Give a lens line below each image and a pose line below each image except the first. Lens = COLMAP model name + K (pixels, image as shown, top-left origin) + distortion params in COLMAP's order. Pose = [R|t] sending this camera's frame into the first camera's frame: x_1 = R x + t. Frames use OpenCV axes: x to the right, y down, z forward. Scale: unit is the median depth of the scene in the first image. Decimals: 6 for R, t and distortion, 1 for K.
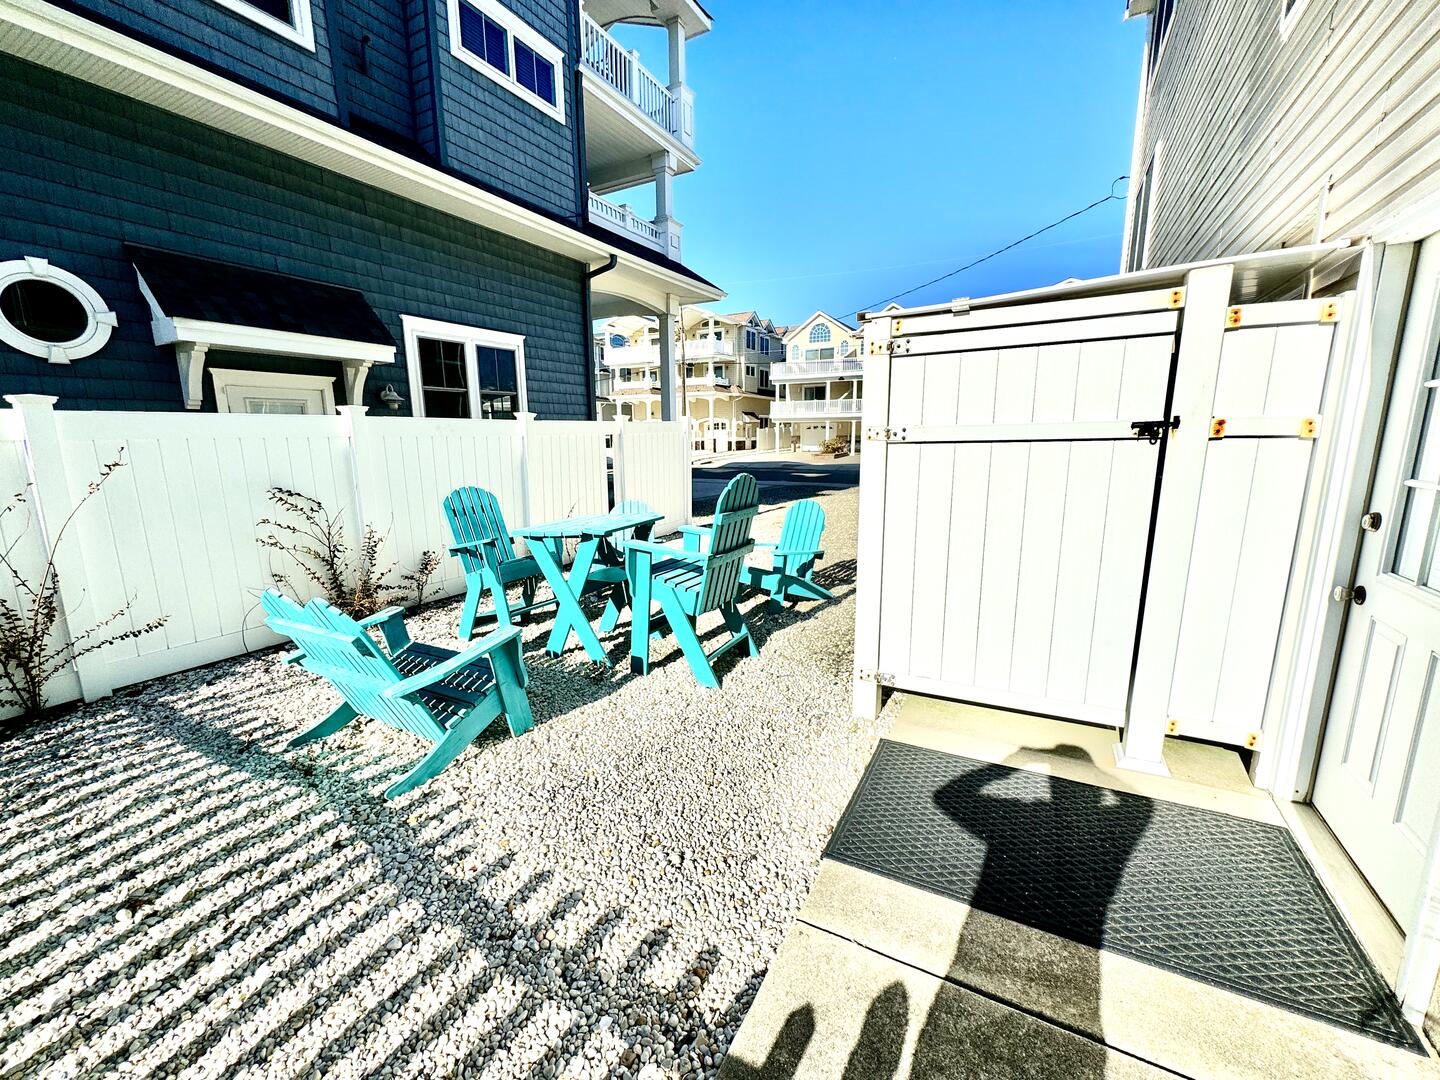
lens RADIAL K [[576.2, 0, 723.1], [0, 576.2, 540.6], [0, 0, 1]] dist [-0.000579, 0.000367]
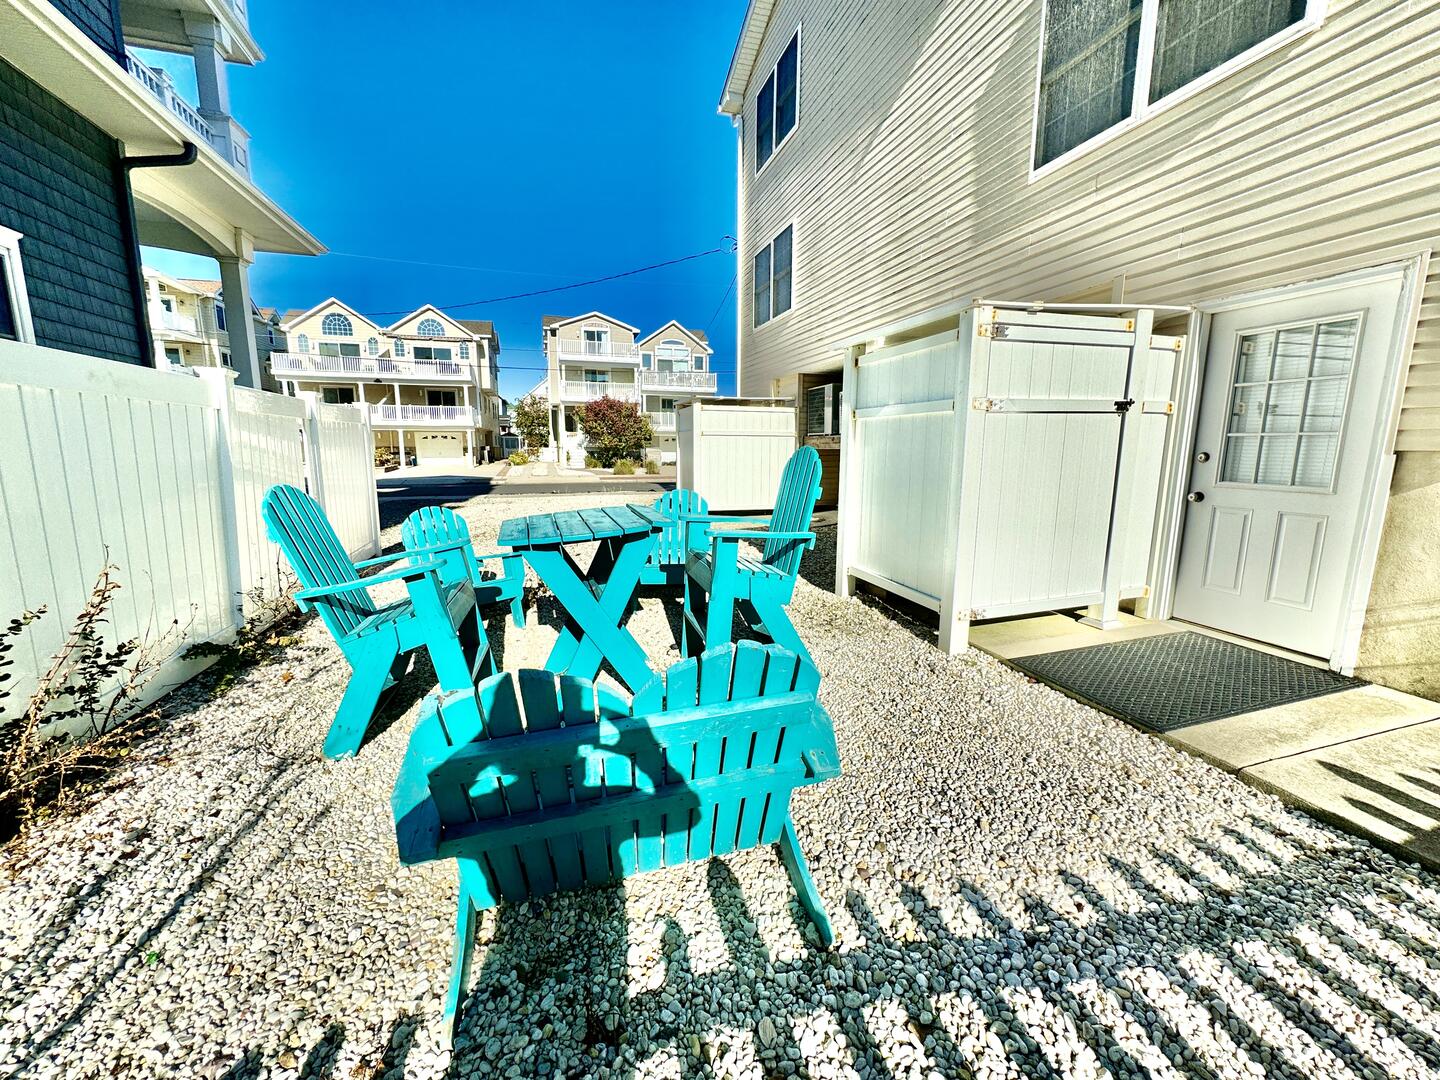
lens RADIAL K [[576.2, 0, 723.6], [0, 576.2, 535.1], [0, 0, 1]] dist [-0.000579, 0.000367]
pose [[0.696108, -0.099241, 0.711045, -1.021334], [0.124955, 0.992031, 0.016129, -0.004149], [-0.706980, 0.077621, 0.702961, 0.600334]]
